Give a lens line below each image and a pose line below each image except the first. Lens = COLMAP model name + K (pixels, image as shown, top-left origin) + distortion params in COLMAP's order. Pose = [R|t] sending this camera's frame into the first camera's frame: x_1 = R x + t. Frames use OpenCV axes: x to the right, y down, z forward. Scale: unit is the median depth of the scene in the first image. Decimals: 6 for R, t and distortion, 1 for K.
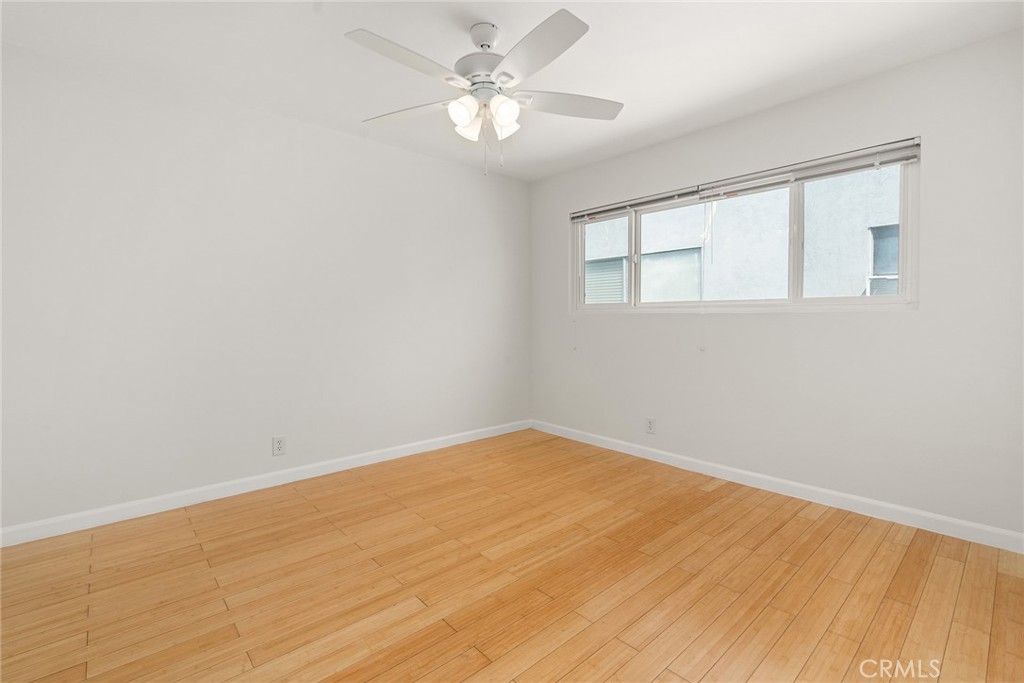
lens RADIAL K [[460.8, 0, 515.4], [0, 460.8, 332.3], [0, 0, 1]] dist [-0.006398, 0.000232]
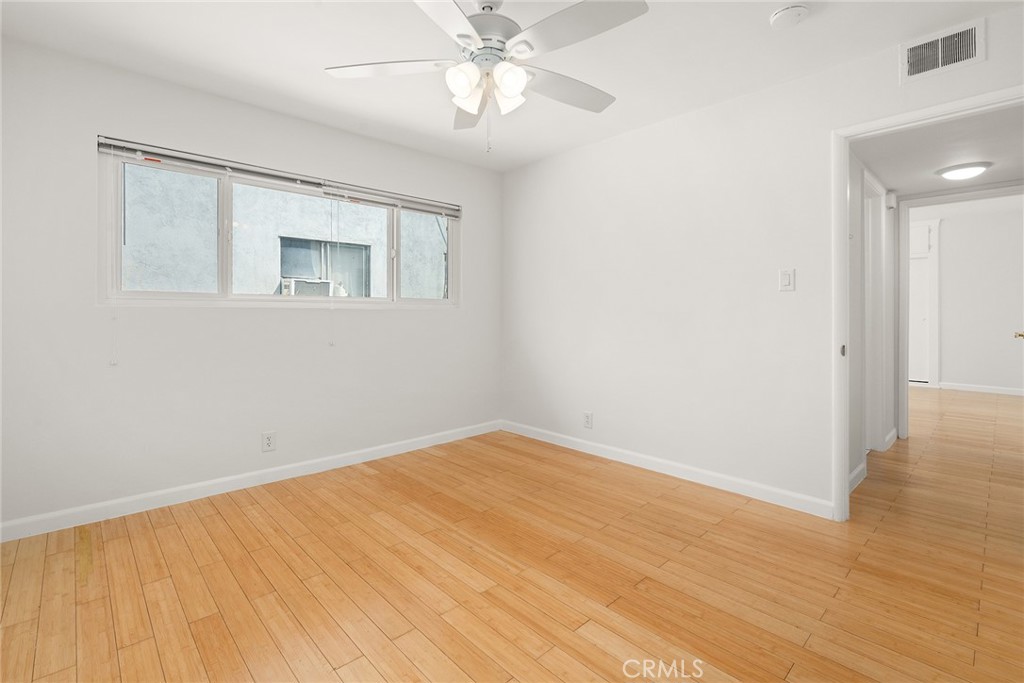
lens RADIAL K [[465.2, 0, 512.7], [0, 465.2, 313.7], [0, 0, 1]] dist [-0.008433, 0.000136]
pose [[-0.024122, 0.000042, 0.999709, -0.873436], [0.030950, 0.999521, 0.000705, -0.026178], [-0.999230, 0.030958, -0.024112, 0.894003]]
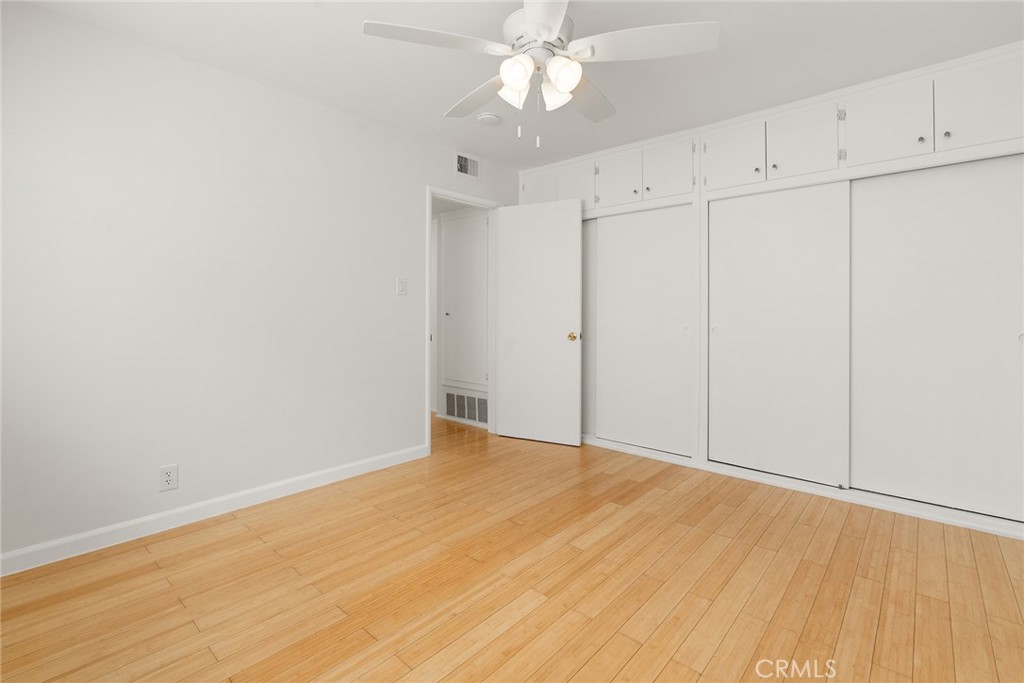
lens RADIAL K [[465.2, 0, 512.7], [0, 465.2, 313.7], [0, 0, 1]] dist [-0.008433, 0.000136]
pose [[-0.994149, 0.002138, -0.107996, 0.070512], [-0.001800, 0.999338, 0.036347, -0.056285], [0.108002, 0.036329, -0.993487, 1.702066]]
